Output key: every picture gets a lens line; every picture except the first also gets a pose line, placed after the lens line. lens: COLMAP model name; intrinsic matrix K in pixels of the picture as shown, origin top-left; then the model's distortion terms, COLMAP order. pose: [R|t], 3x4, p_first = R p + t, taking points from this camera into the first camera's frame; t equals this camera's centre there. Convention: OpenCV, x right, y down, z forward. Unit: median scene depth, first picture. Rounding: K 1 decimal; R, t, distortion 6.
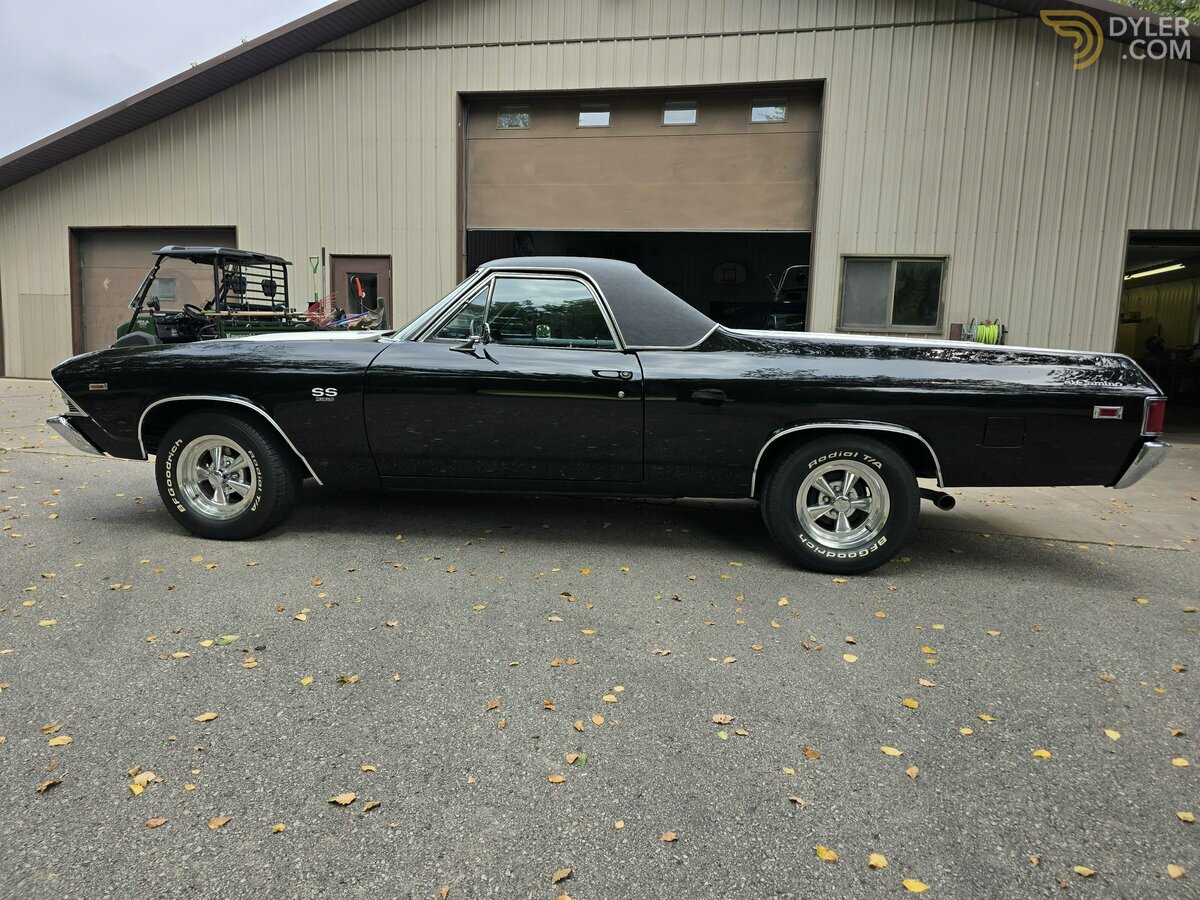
lens RADIAL K [[879.2, 0, 600.0], [0, 879.2, 450.0], [0, 0, 1]] dist [0.004534, -0.001280]
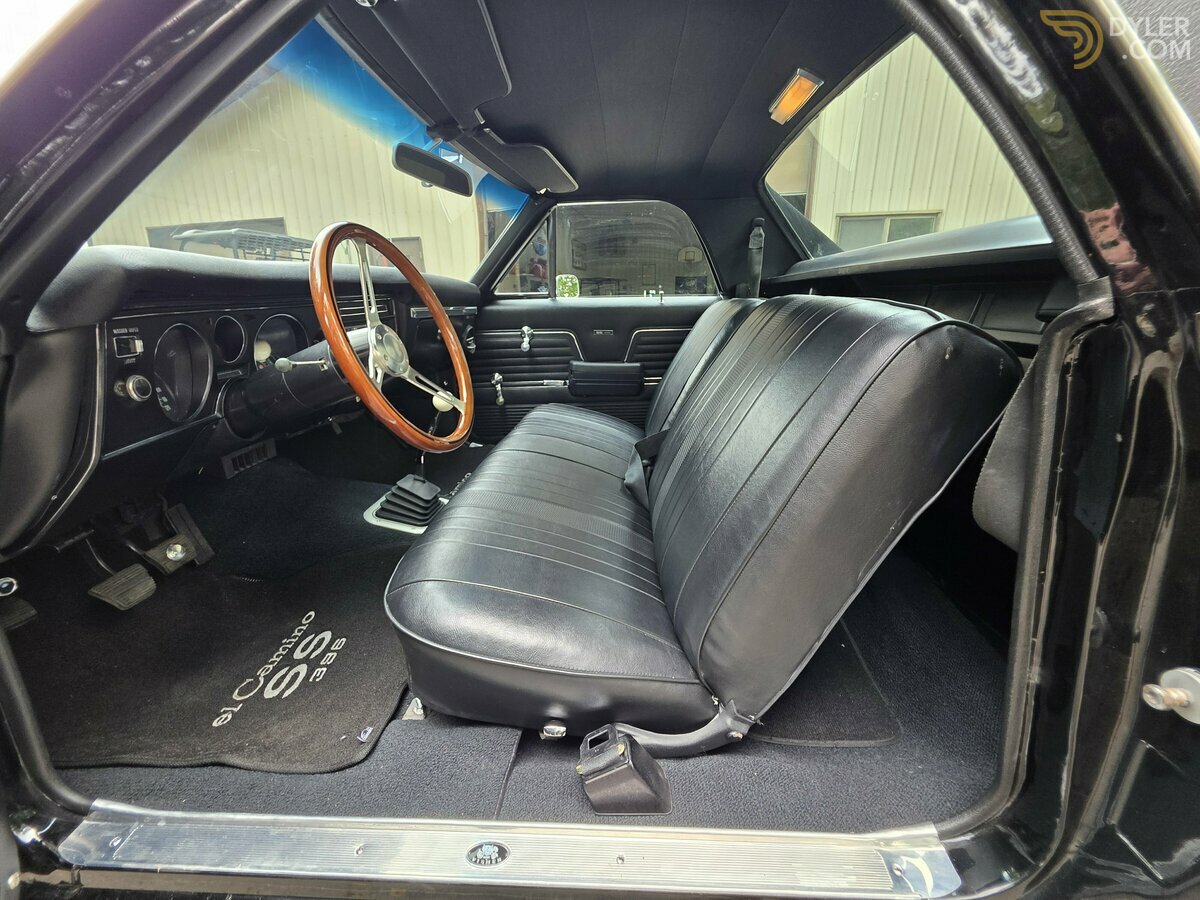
lens RADIAL K [[479.6, 0, 601.6], [0, 479.6, 442.6], [0, 0, 1]] dist [-0.001329, -0.000285]
pose [[0.998794, -0.046835, 0.014707, -0.031432], [0.044062, 0.987394, 0.152023, -0.049215], [-0.021641, -0.151192, 0.988268, 0.378733]]
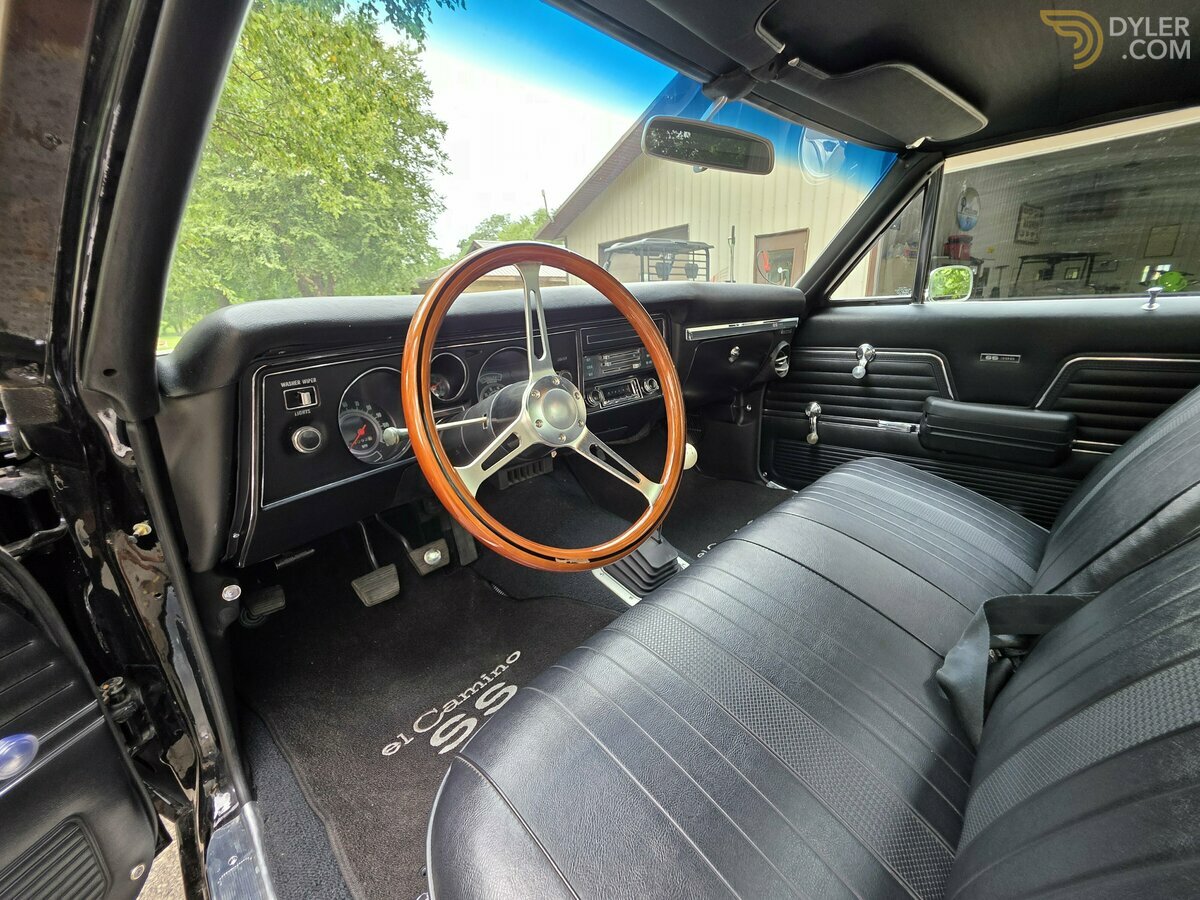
lens RADIAL K [[480.7, 0, 609.1], [0, 480.7, 447.5], [0, 0, 1]] dist [-0.000158, -0.000544]
pose [[0.764862, 0.127099, -0.631532, -0.024068], [-0.023570, 0.985208, 0.169733, -0.057268], [0.643763, -0.114937, 0.756544, 0.410838]]
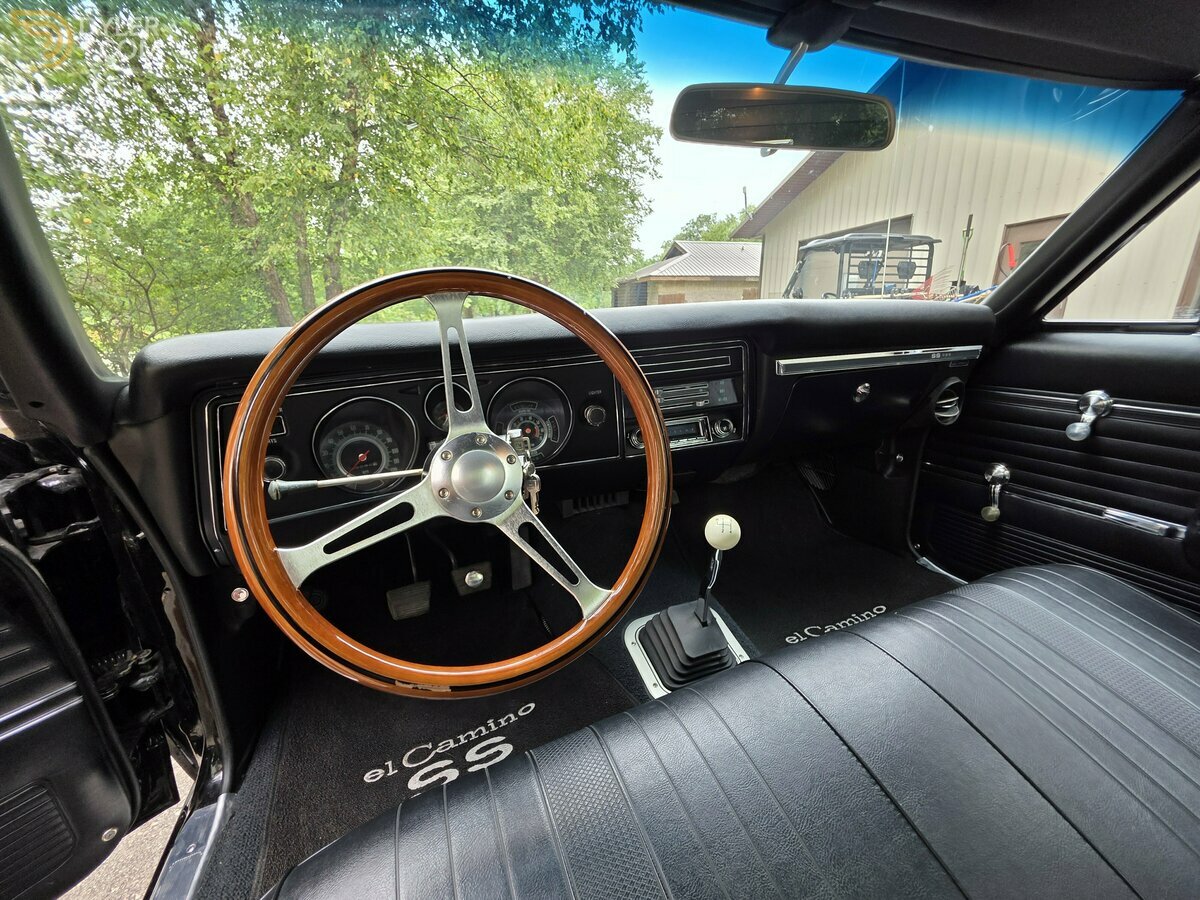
lens RADIAL K [[480.7, 0, 609.1], [0, 480.7, 447.5], [0, 0, 1]] dist [-0.000158, -0.000544]
pose [[0.466660, 0.204571, -0.860453, -0.021745], [-0.079172, 0.978639, 0.189731, -0.062705], [0.880886, -0.020416, 0.472888, 0.434246]]
